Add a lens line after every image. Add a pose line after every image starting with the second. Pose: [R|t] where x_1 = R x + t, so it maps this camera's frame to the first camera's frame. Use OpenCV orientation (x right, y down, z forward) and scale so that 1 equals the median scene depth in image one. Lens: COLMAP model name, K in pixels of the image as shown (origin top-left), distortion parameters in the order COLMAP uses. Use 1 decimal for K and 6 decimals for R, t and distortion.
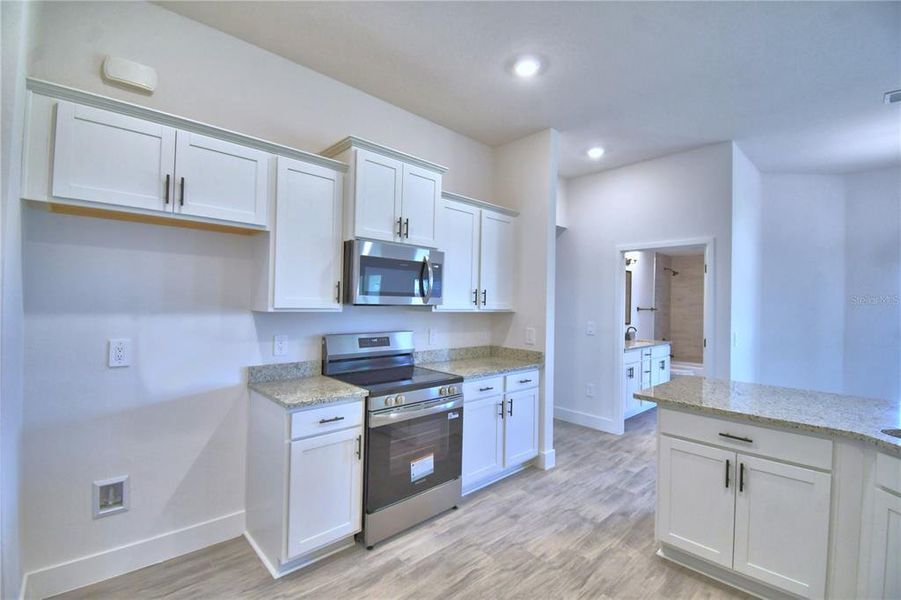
lens RADIAL K [[396.6, 0, 448.5], [0, 396.6, 298.1], [0, 0, 1]] dist [0.013113, -0.023562]
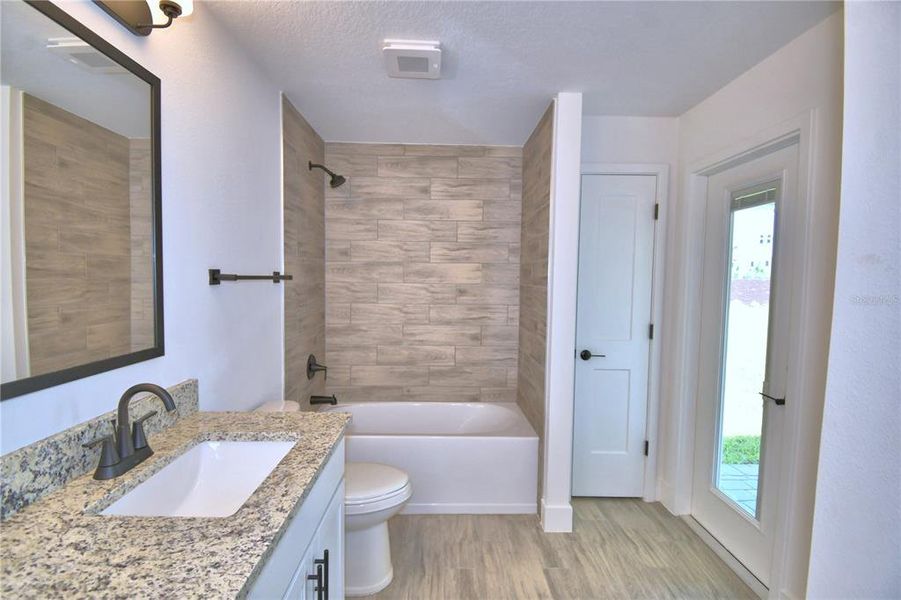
lens RADIAL K [[416.1, 0, 450.5], [0, 416.1, 300.0], [0, 0, 1]] dist [0.000603, -0.000024]
pose [[0.665602, -0.047285, 0.744808, 0.342135], [-0.012089, 0.997177, 0.074110, 0.019210], [-0.746209, -0.058331, 0.663151, 0.647729]]
